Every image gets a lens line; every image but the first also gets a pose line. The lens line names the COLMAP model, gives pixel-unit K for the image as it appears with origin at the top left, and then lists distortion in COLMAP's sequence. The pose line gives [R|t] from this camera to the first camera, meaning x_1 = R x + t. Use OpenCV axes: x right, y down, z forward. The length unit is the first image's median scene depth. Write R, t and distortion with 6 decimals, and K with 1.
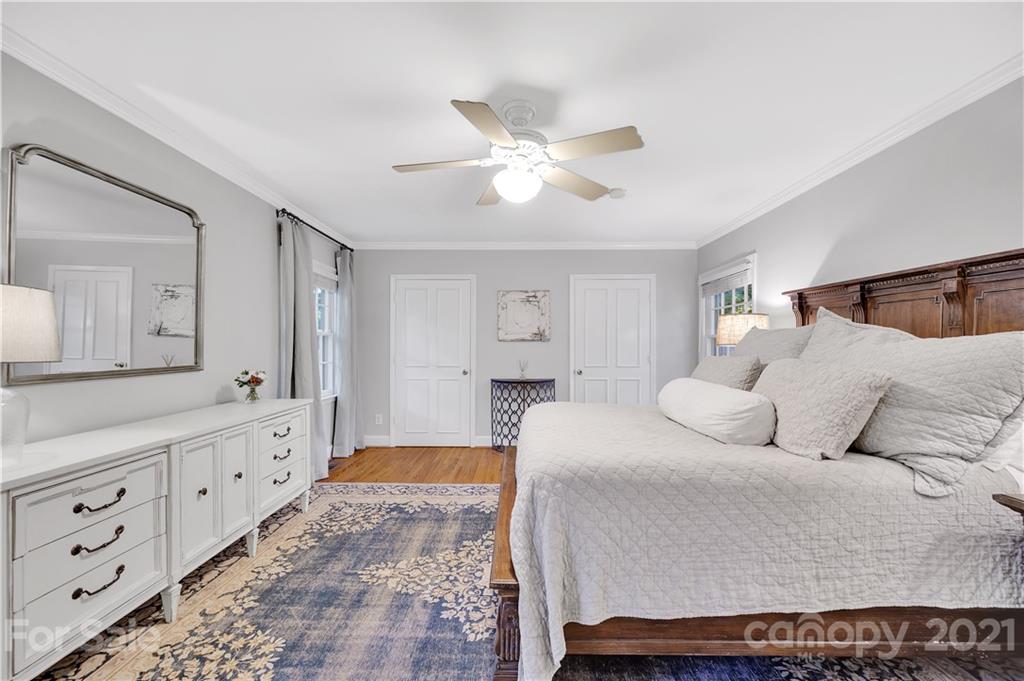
lens RADIAL K [[398.3, 0, 513.9], [0, 398.3, 341.4], [0, 0, 1]] dist [-0.000020, -0.000142]
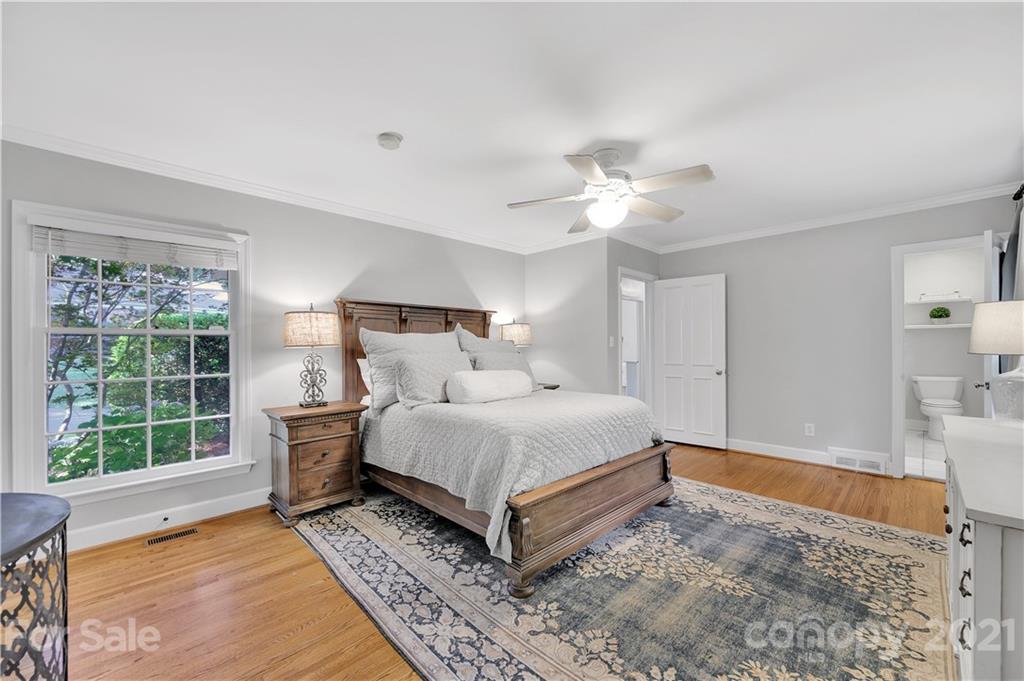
lens RADIAL K [[398.3, 0, 514.1], [0, 398.3, 346.8], [0, 0, 1]] dist [-0.000020, -0.000142]
pose [[-0.702476, 0.000875, 0.711707, -0.653493], [-0.000093, 0.999999, -0.001321, 0.016991], [-0.711707, -0.000994, -0.702476, 2.047045]]
